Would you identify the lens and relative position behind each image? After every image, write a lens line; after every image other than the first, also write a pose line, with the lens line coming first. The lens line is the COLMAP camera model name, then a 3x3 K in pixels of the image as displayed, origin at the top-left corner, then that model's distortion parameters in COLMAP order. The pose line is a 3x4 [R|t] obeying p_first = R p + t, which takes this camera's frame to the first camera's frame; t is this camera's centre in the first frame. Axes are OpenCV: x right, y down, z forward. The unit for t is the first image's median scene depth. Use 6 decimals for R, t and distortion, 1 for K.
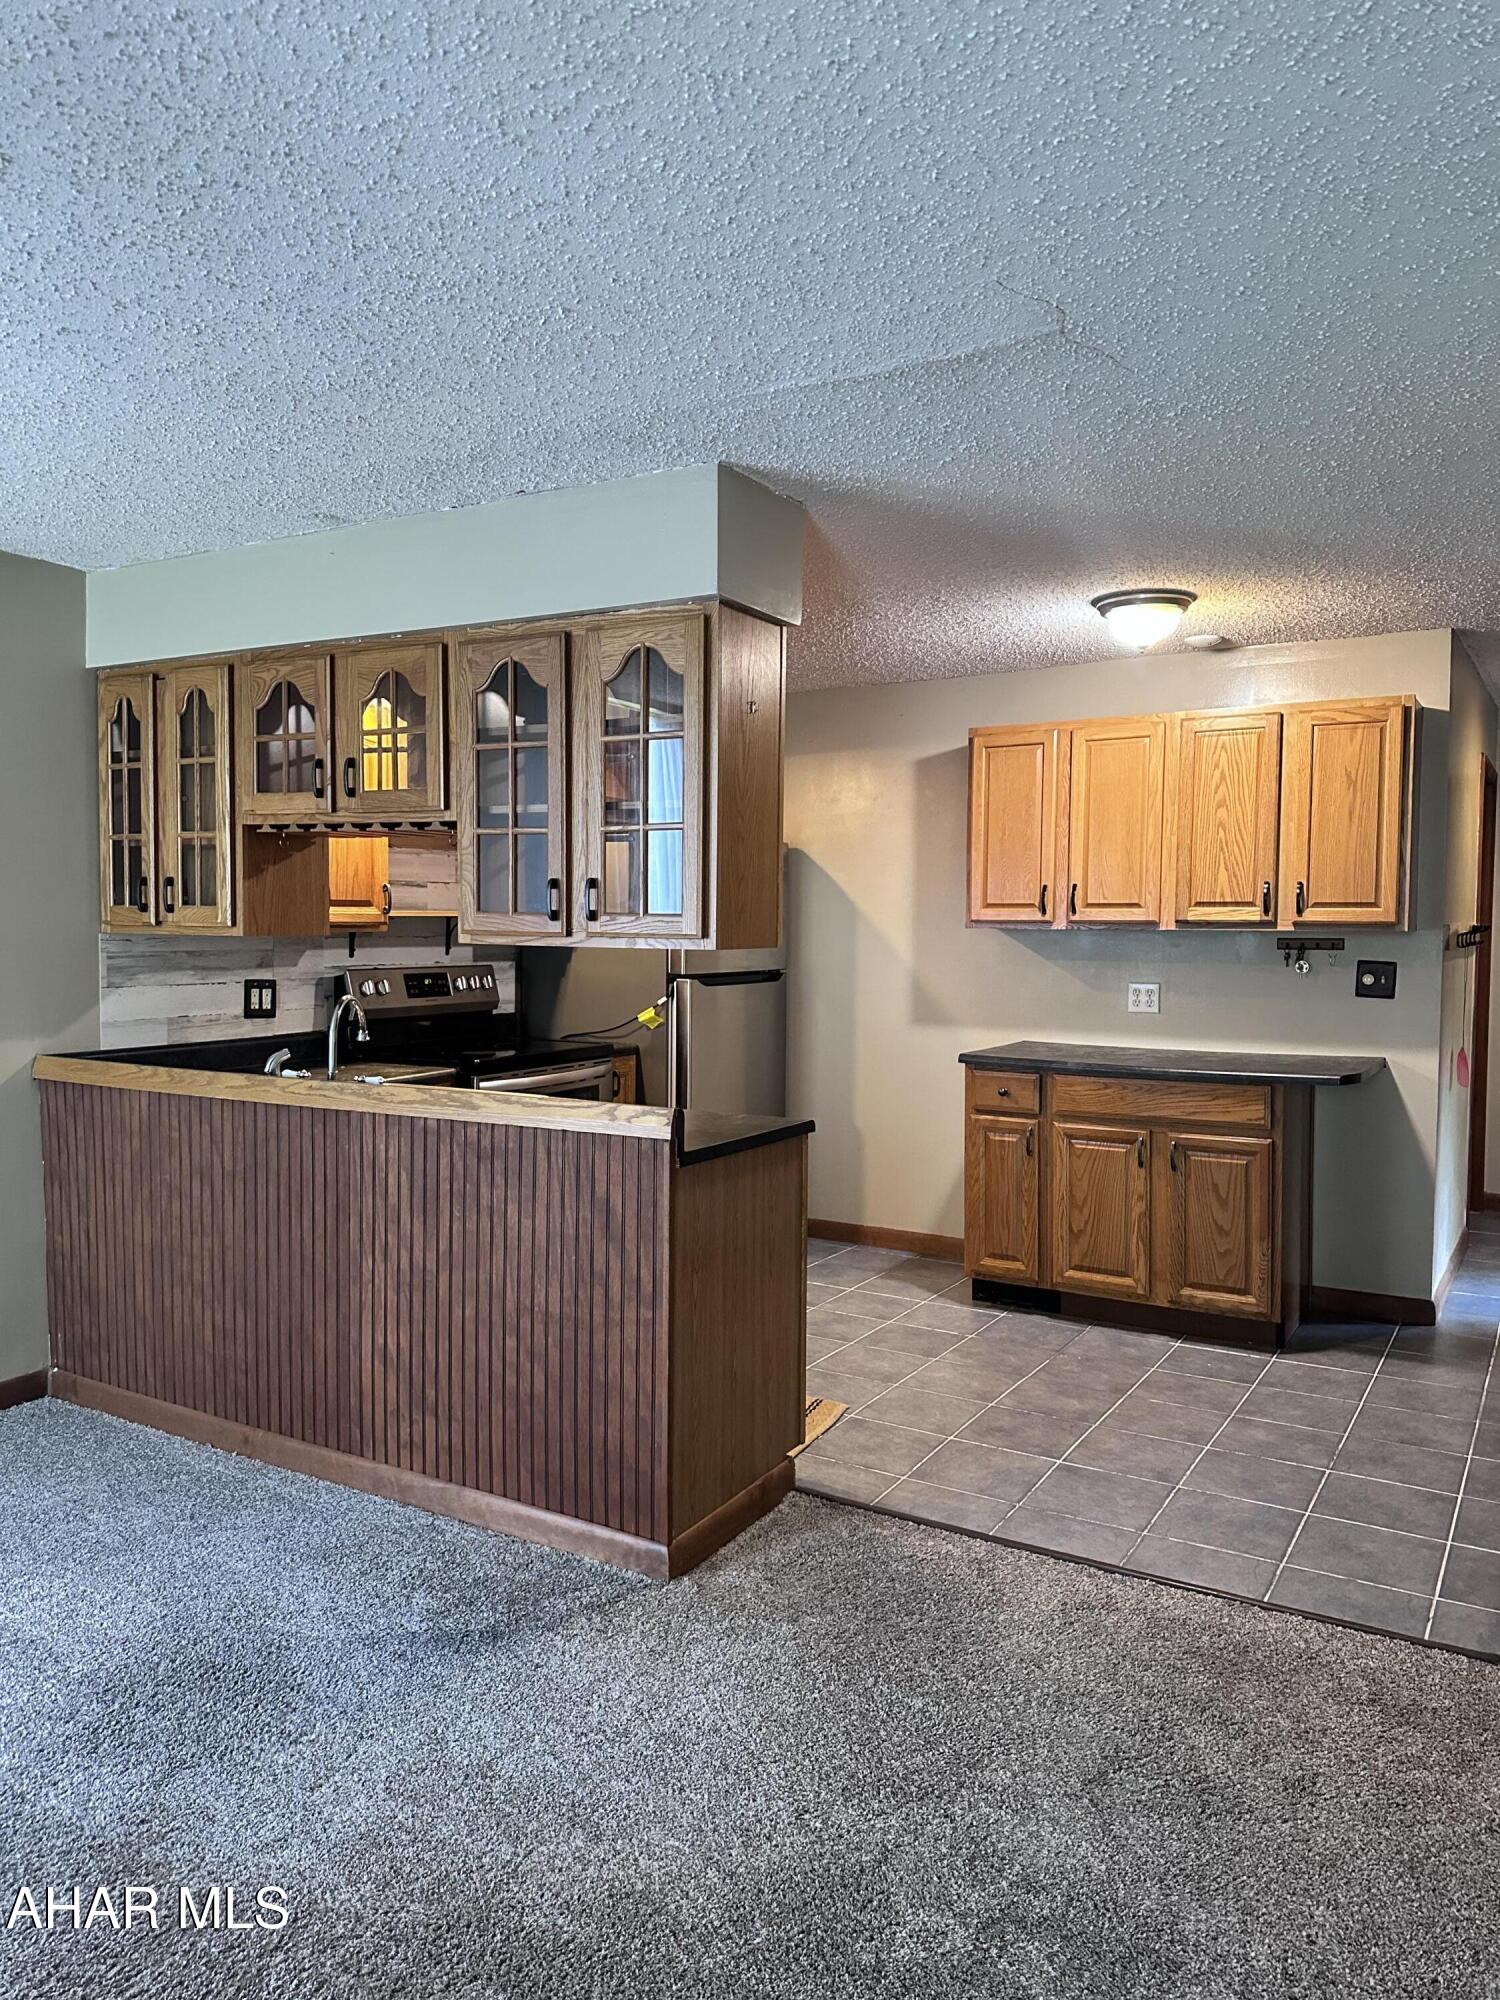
lens RADIAL K [[1429.8, 0, 748.1], [0, 1429.8, 987.6], [0, 0, 1]] dist [0.048486, -0.053756]
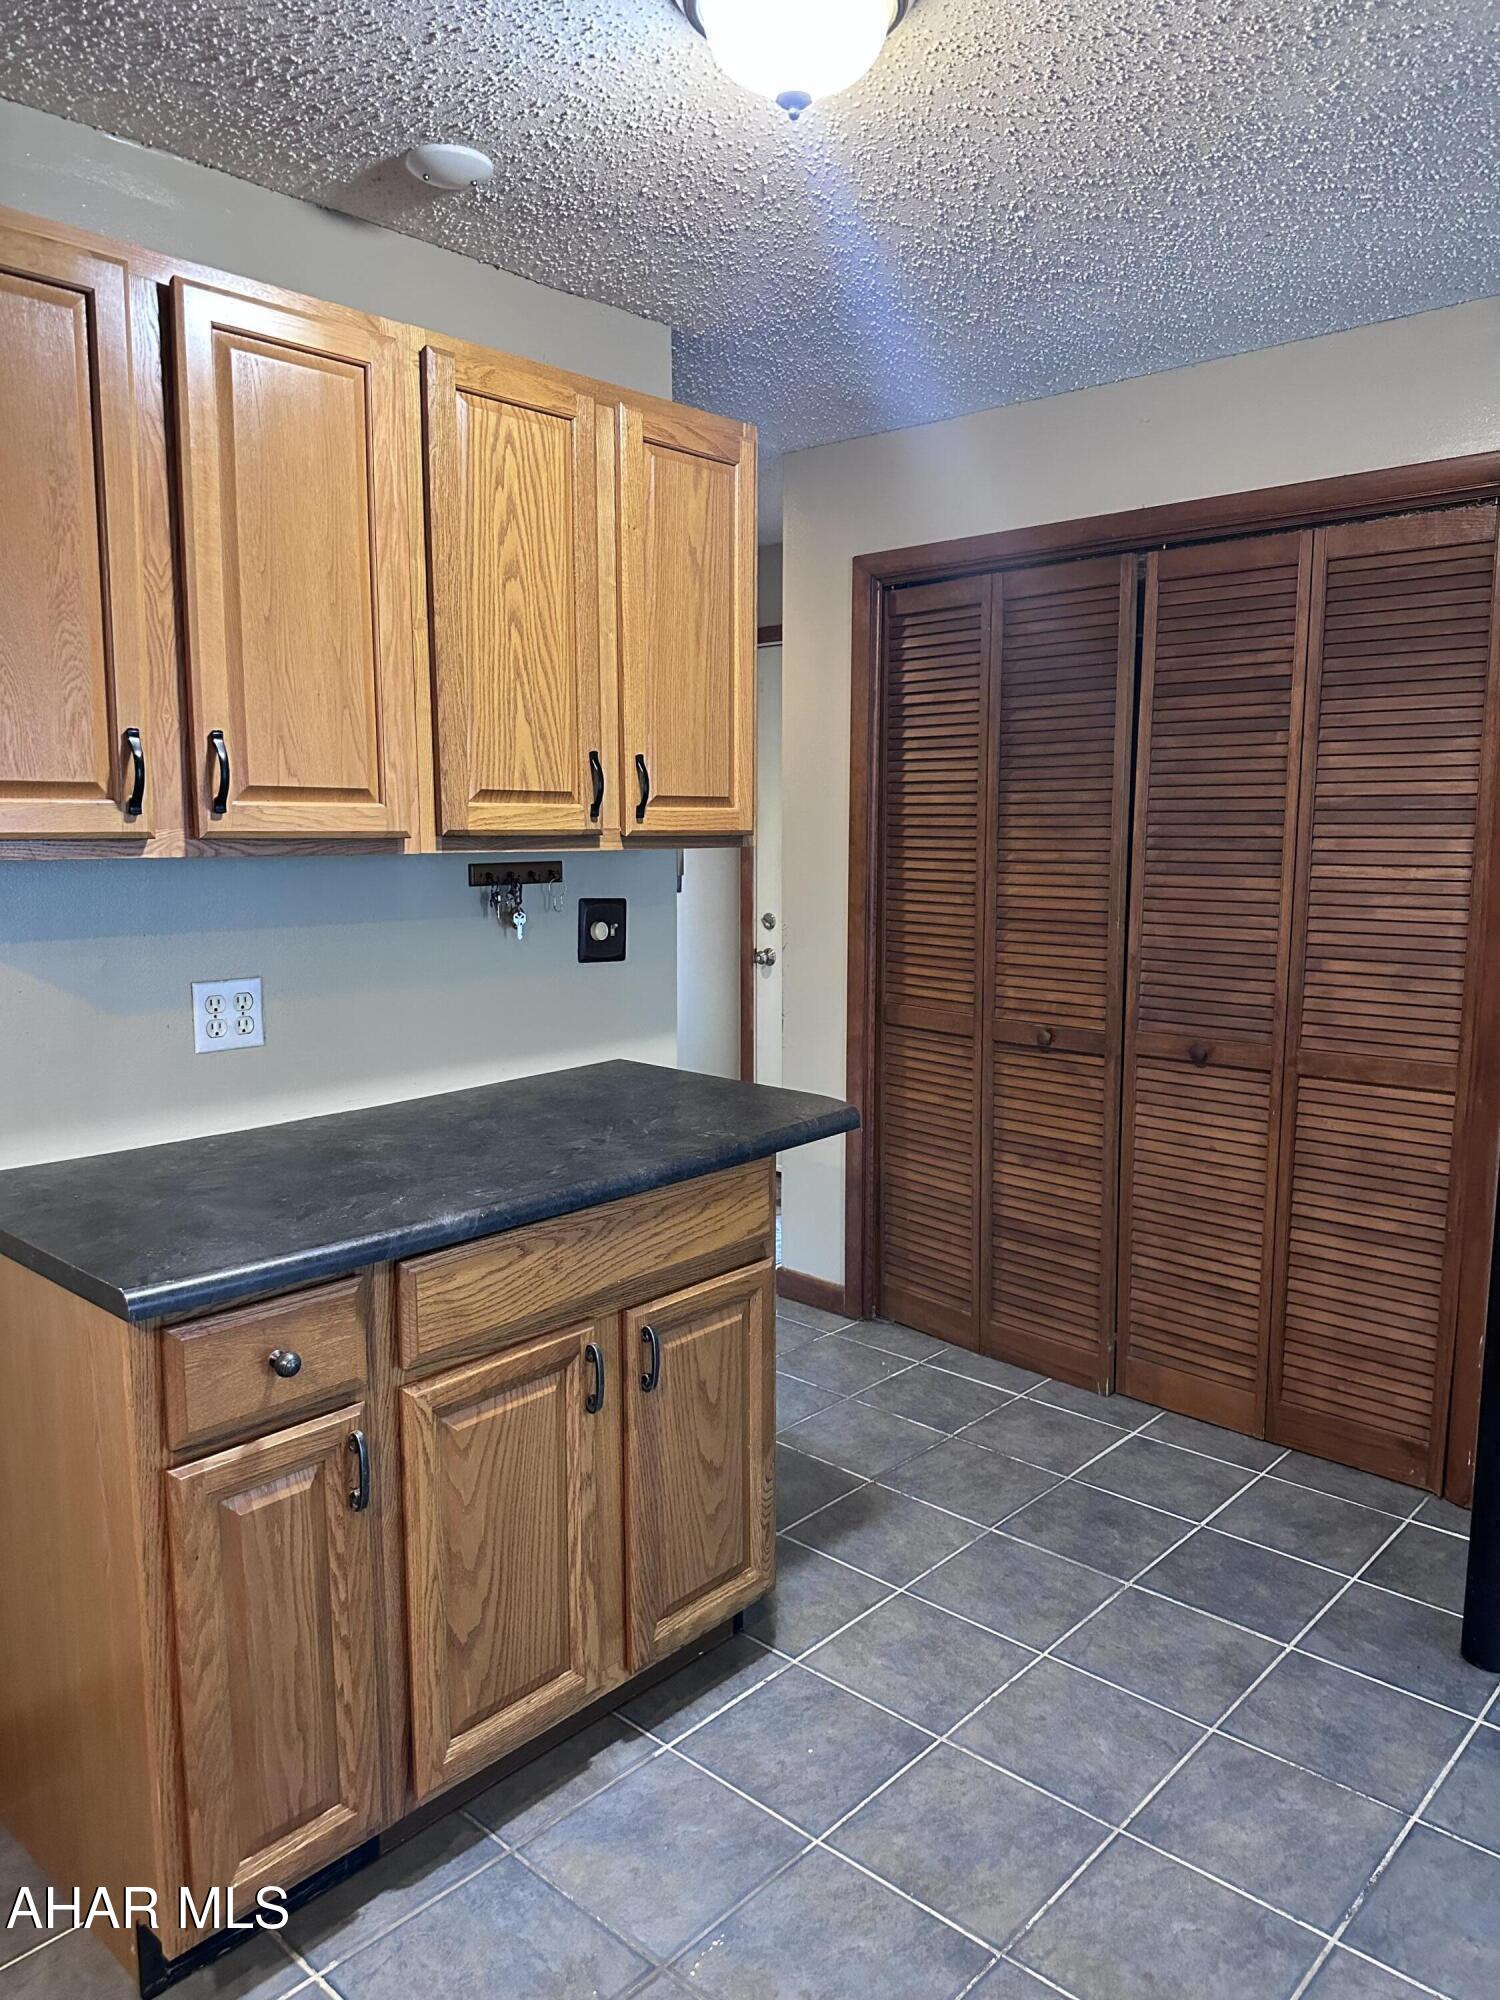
lens RADIAL K [[1401.9, 0, 752.5], [0, 1401.9, 1005.1], [0, 0, 1]] dist [0.091096, -0.139188]
pose [[0.201763, -0.133973, 0.970228, -0.108773], [0.045894, 0.990806, 0.127270, -0.046671], [-0.978359, 0.018849, 0.206056, 0.856517]]
